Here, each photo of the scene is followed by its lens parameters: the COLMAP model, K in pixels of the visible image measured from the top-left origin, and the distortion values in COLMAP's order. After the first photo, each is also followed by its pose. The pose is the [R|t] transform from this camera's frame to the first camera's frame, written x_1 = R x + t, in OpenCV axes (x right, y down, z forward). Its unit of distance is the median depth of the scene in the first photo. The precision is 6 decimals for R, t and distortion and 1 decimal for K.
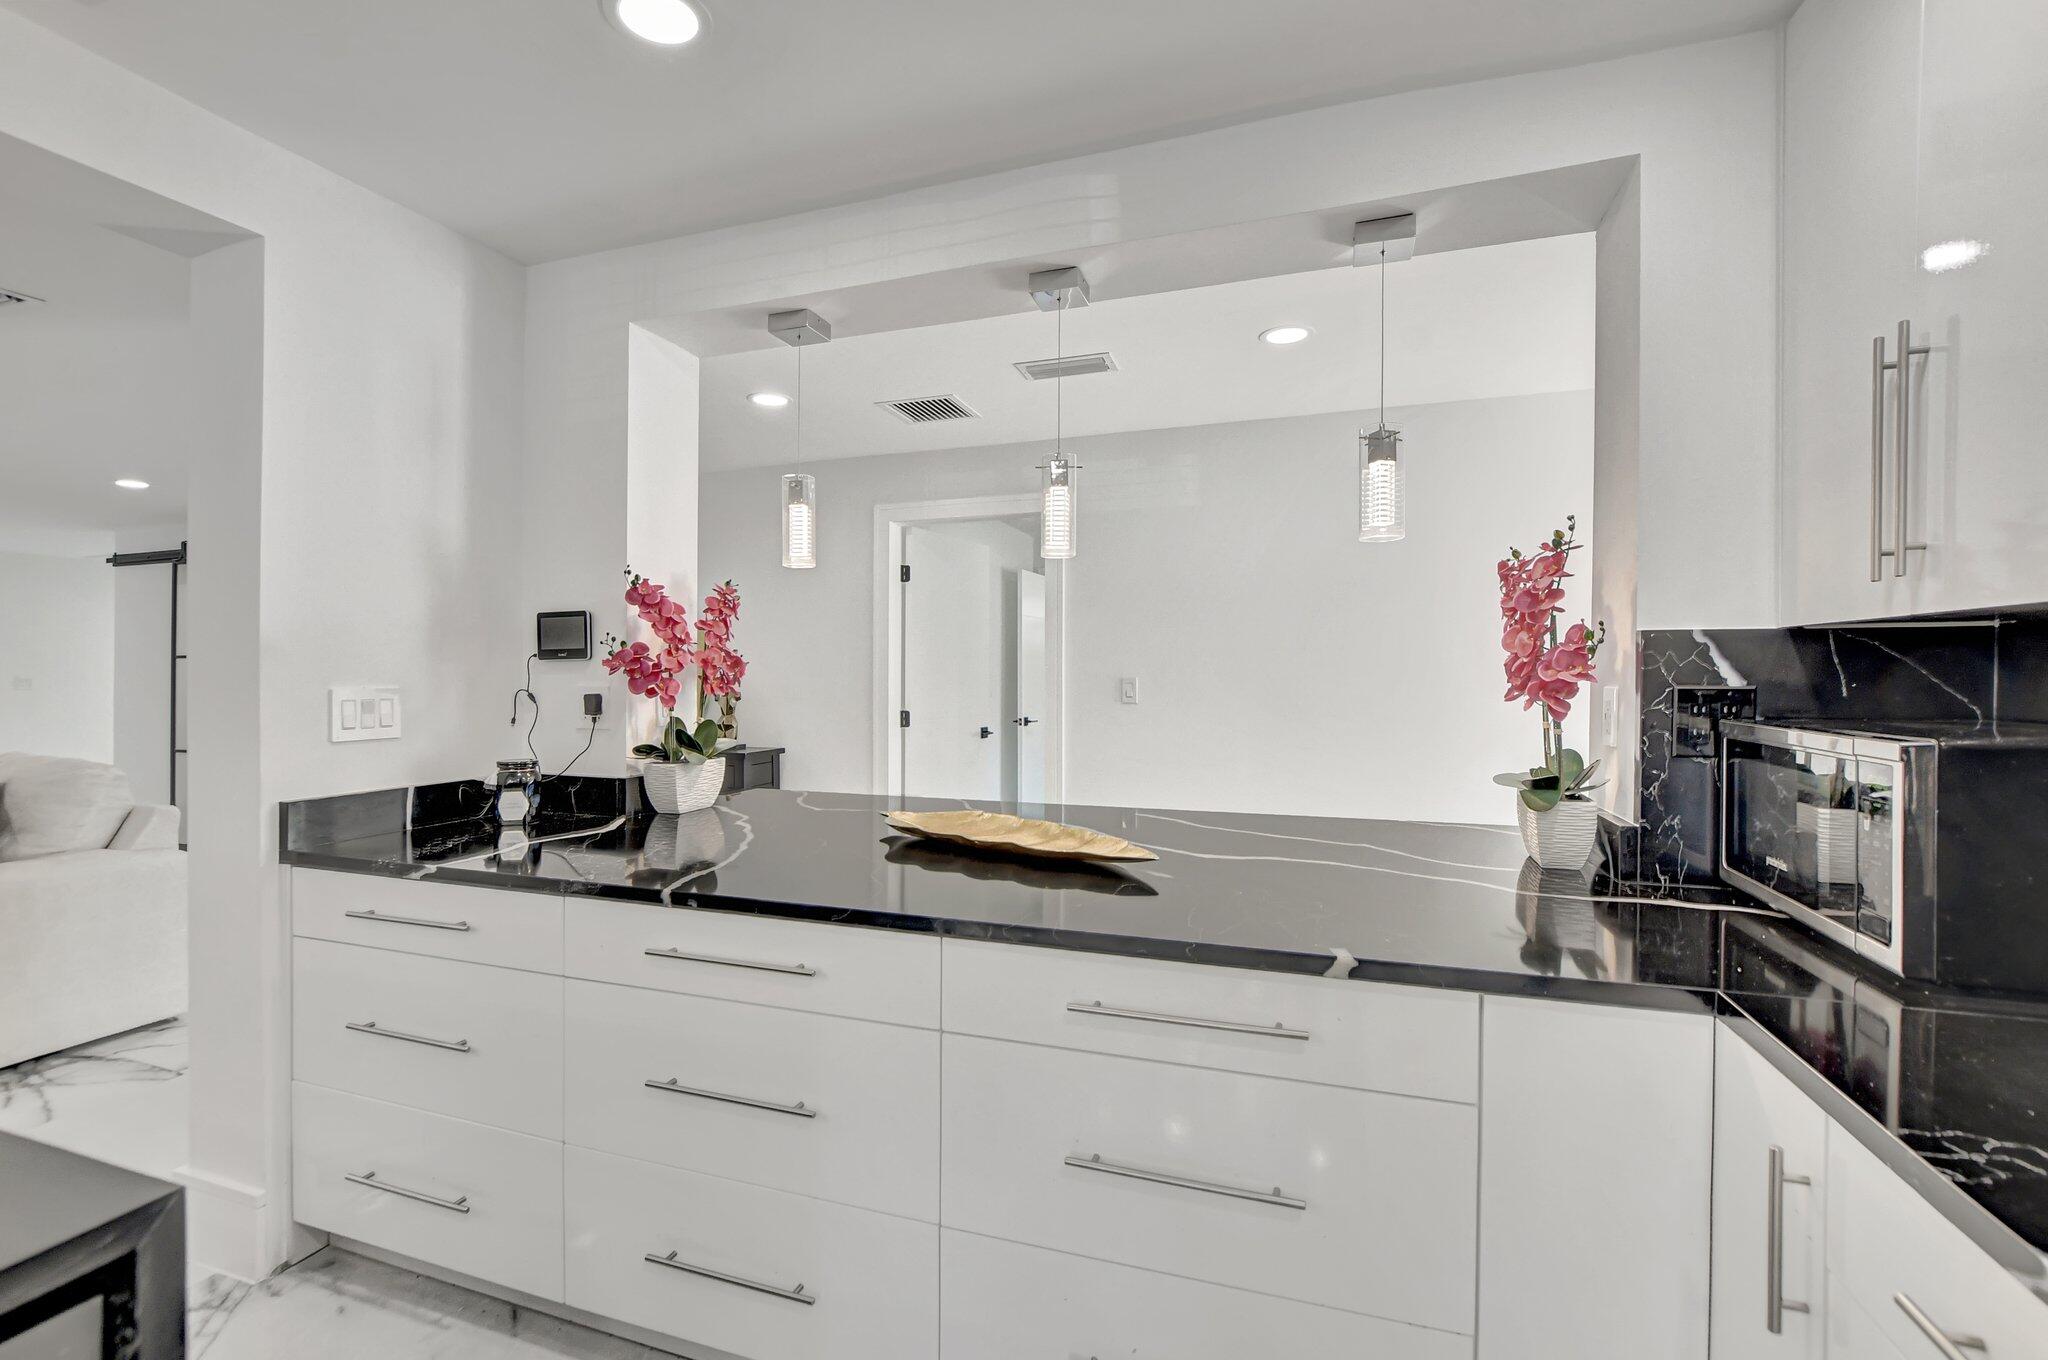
lens RADIAL K [[933.5, 0, 1004.3], [0, 933.5, 680.2], [0, 0, 1]] dist [-0.014138, 0.000202]
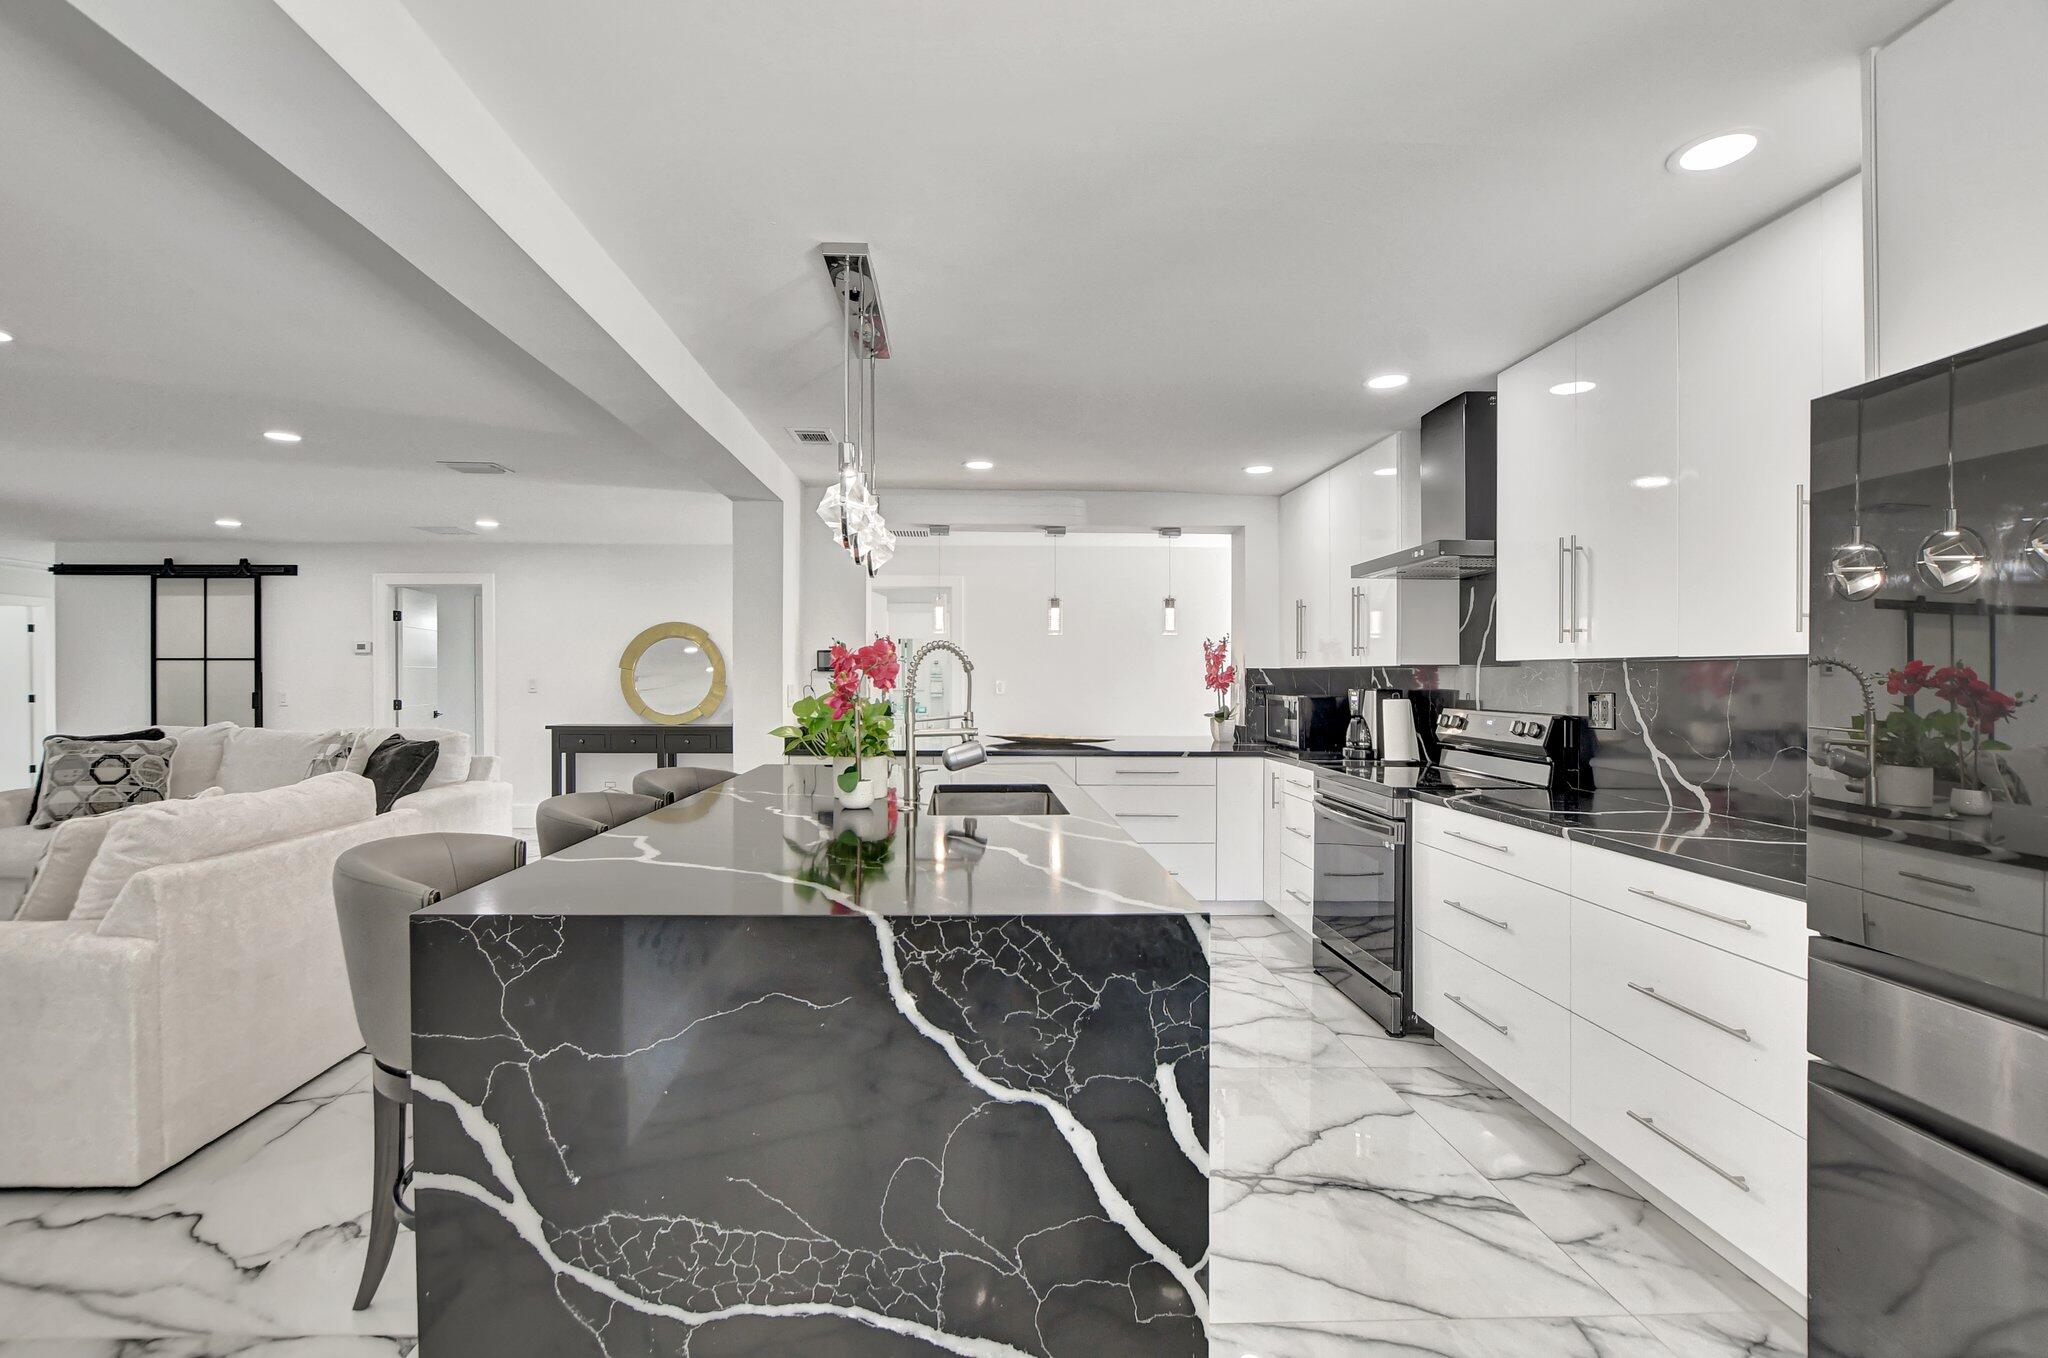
lens RADIAL K [[933.5, 0, 1004.3], [0, 933.5, 679.2], [0, 0, 1]] dist [-0.014138, 0.000202]
pose [[0.932363, 0.007285, 0.361450, -1.277005], [-0.004820, 0.999959, -0.007721, 0.014701], [-0.361492, 0.005457, 0.932359, -1.733887]]
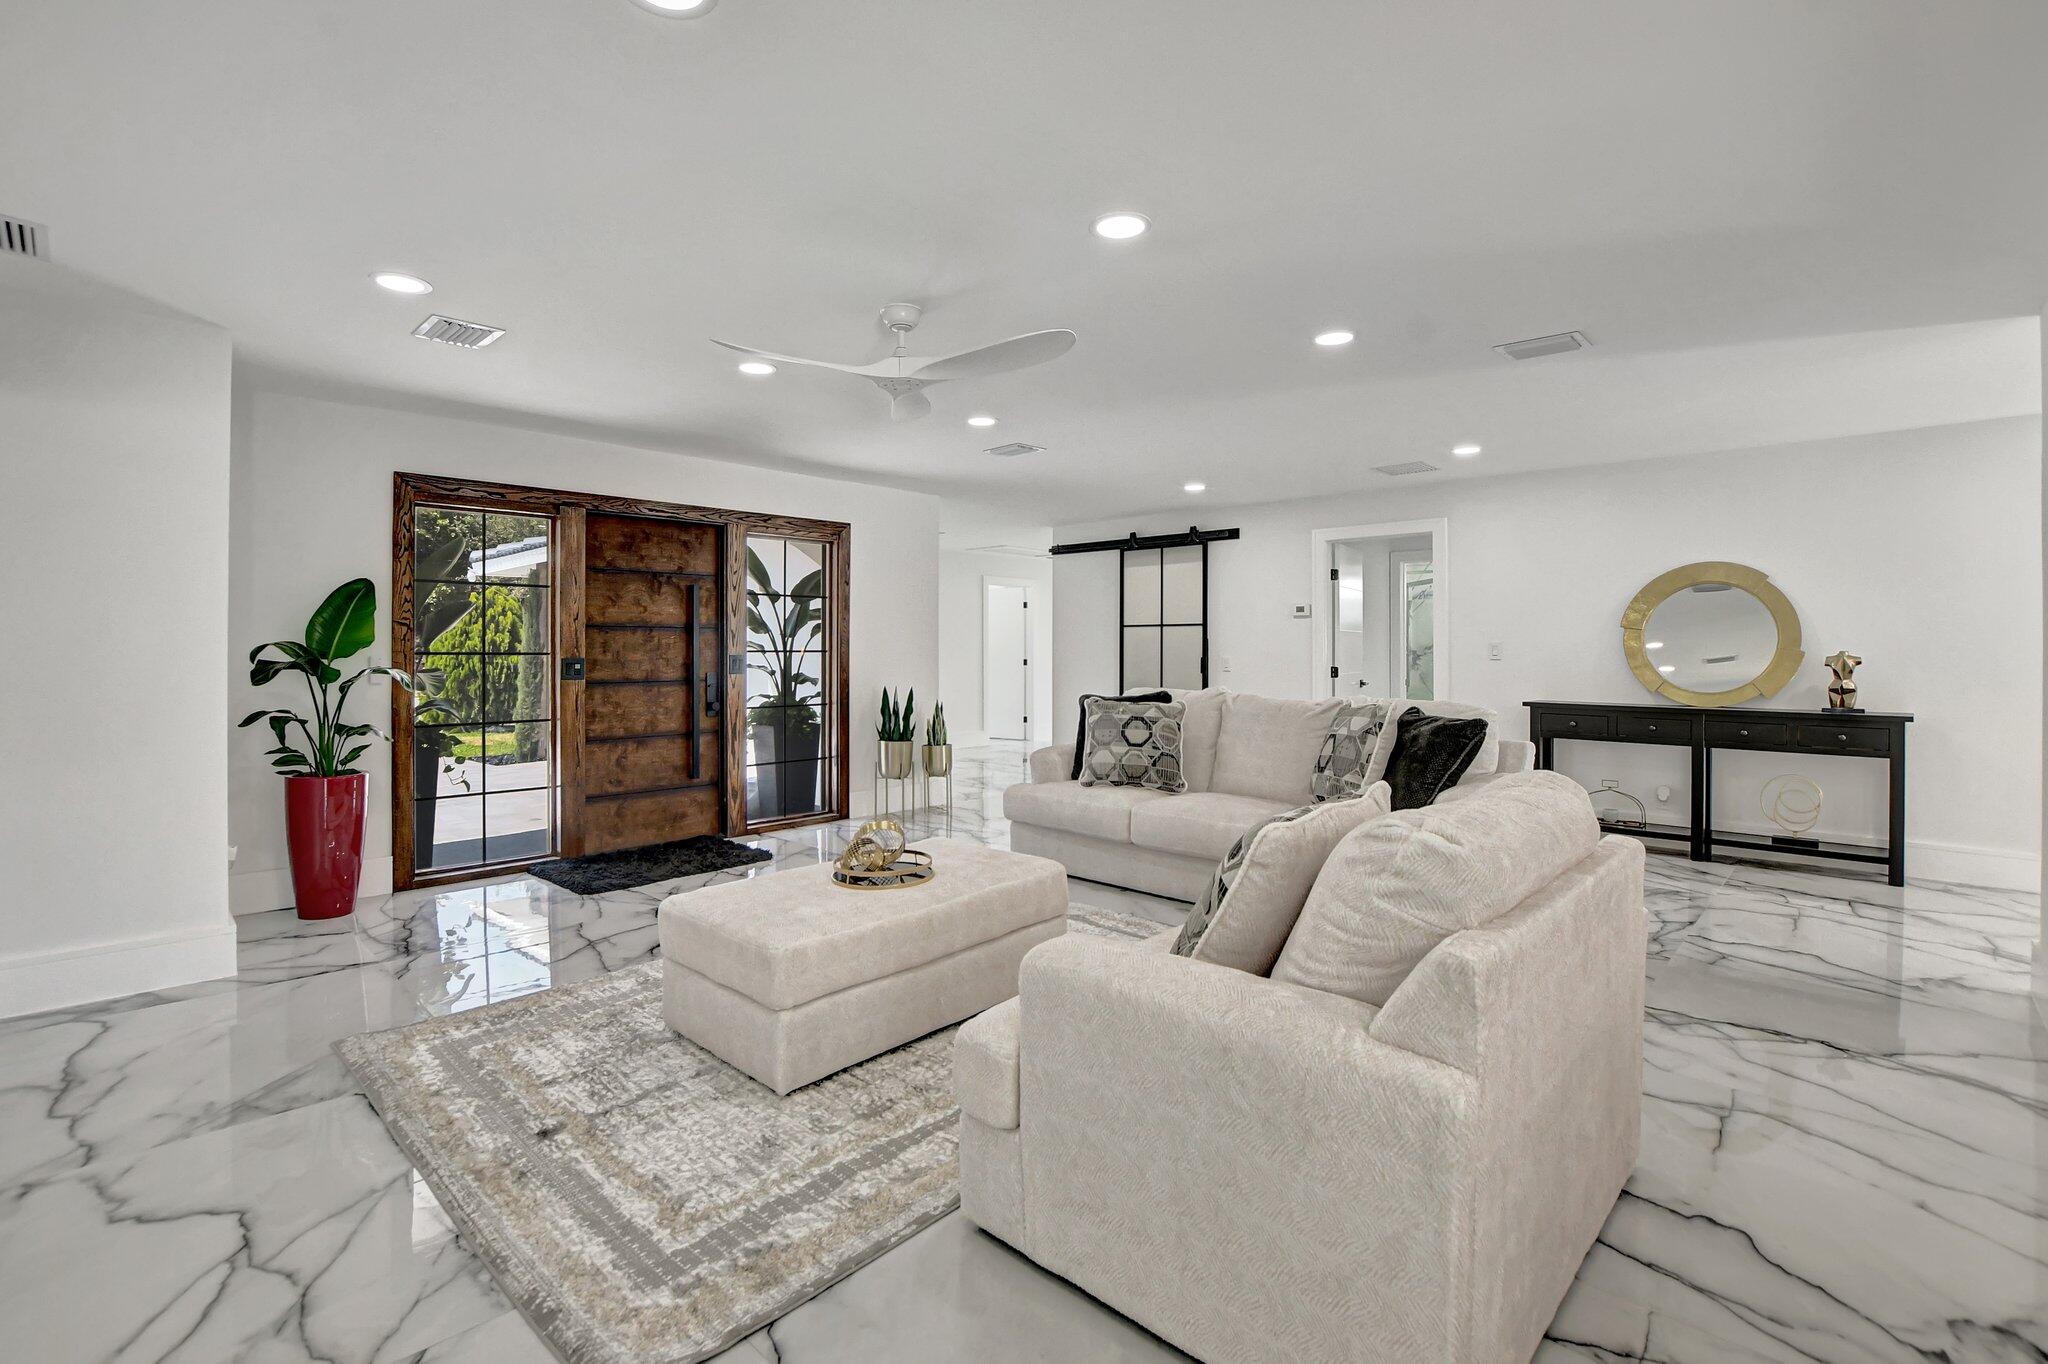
lens RADIAL K [[941.2, 0, 1022.4], [0, 941.2, 647.2], [0, 0, 1]] dist [-0.035122, 0.000187]
pose [[0.918169, 0.008975, -0.396088, -2.021027], [-0.012793, 0.999894, -0.006998, 0.053934], [0.395983, 0.011492, 0.918186, -0.830153]]
